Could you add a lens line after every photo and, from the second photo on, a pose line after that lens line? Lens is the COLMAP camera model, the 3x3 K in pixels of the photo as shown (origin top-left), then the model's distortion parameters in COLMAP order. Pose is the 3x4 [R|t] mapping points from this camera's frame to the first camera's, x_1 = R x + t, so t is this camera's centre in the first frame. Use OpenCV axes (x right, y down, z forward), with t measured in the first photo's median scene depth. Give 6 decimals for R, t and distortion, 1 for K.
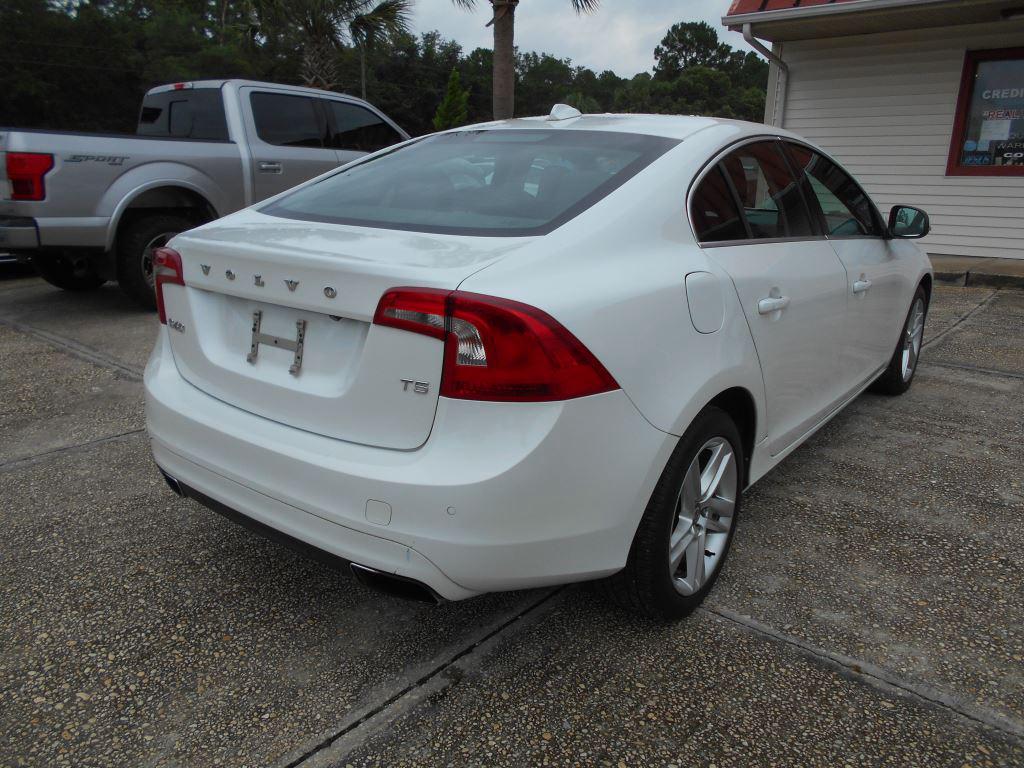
lens RADIAL K [[818.5, 0, 512.2], [0, 818.5, 381.1], [0, 0, 1]] dist [0.047036, 0.000262]
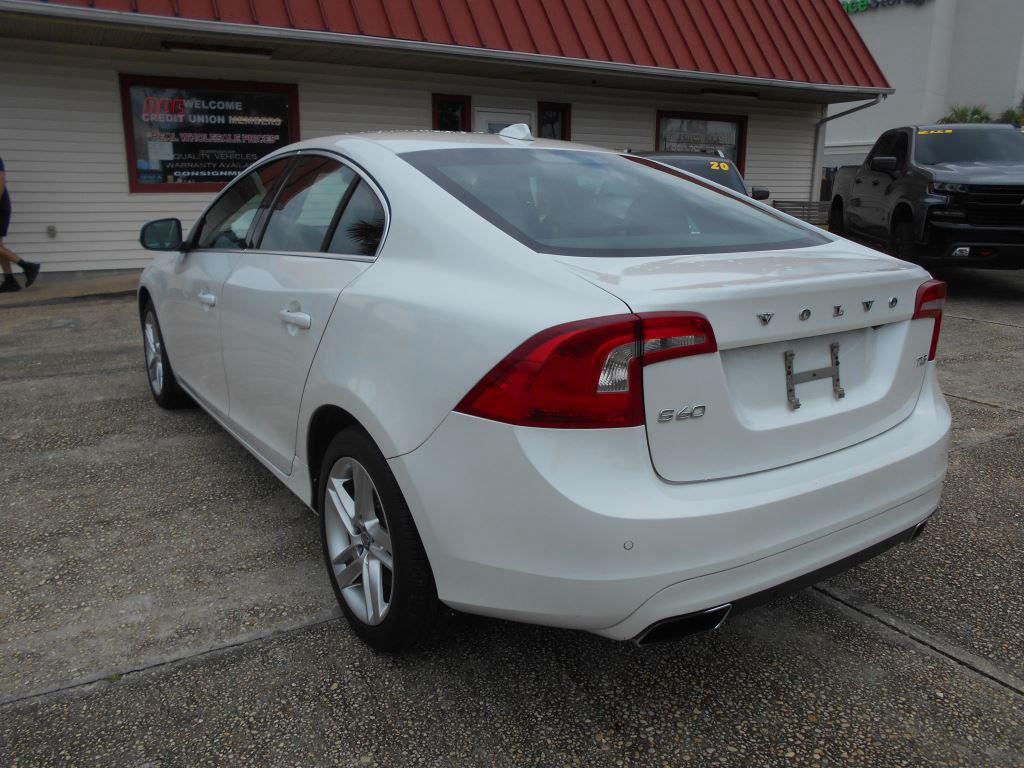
lens RADIAL K [[788.1, 0, 532.6], [0, 788.1, 385.4], [0, 0, 1]] dist [0.084378, -0.104796]
pose [[0.288324, -0.249975, 0.924328, -1.091944], [0.253160, 0.950873, 0.178186, -0.250235], [-0.923460, 0.182627, 0.337444, 0.879178]]
